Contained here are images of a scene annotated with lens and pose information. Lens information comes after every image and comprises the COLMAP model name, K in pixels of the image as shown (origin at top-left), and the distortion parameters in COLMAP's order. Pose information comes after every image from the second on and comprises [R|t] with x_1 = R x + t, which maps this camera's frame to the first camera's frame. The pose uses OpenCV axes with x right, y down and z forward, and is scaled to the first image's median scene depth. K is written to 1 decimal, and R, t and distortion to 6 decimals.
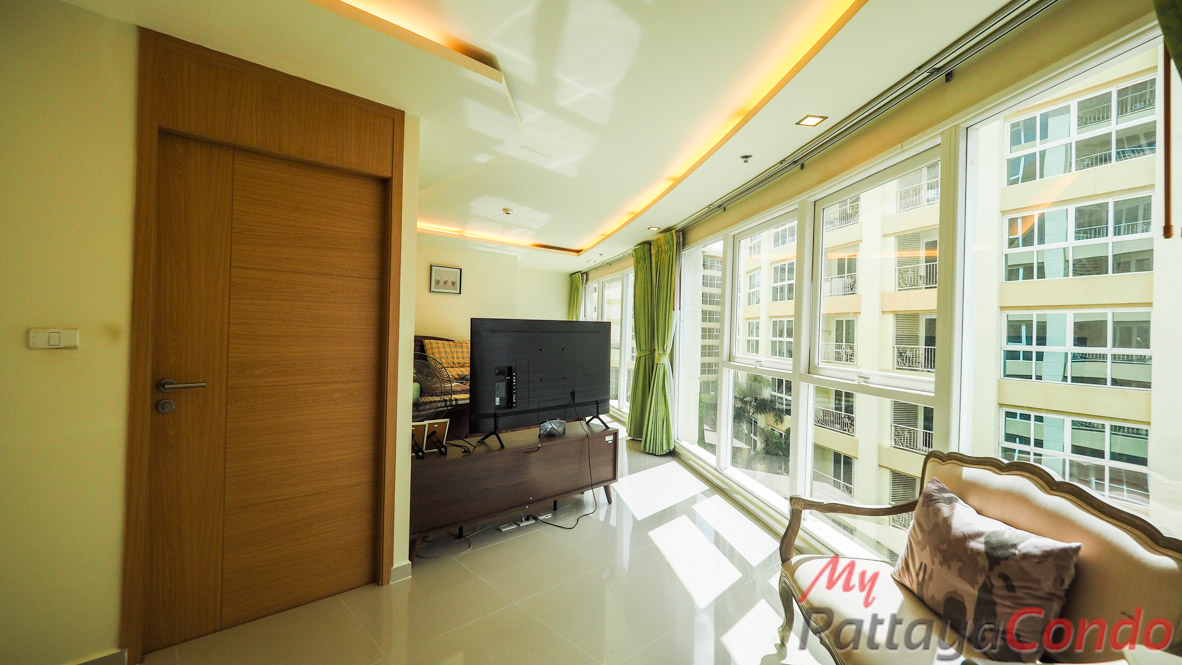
lens RADIAL K [[499.3, 0, 591.0], [0, 499.3, 332.5], [0, 0, 1]] dist [-0.000015, -0.000047]
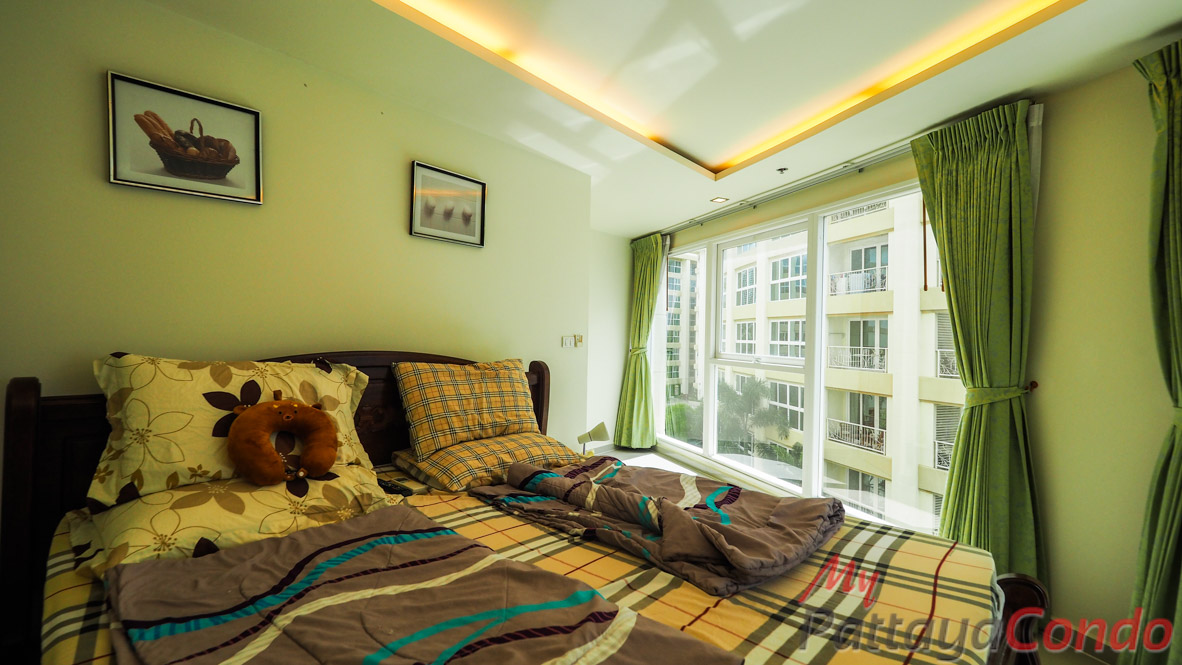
lens RADIAL K [[499.3, 0, 591.0], [0, 499.3, 332.5], [0, 0, 1]] dist [-0.000015, -0.000047]
pose [[0.994598, -0.003783, 0.103731, -0.156695], [0.004408, 0.999973, -0.005796, -0.002716], [-0.103707, 0.006222, 0.994588, 0.423992]]
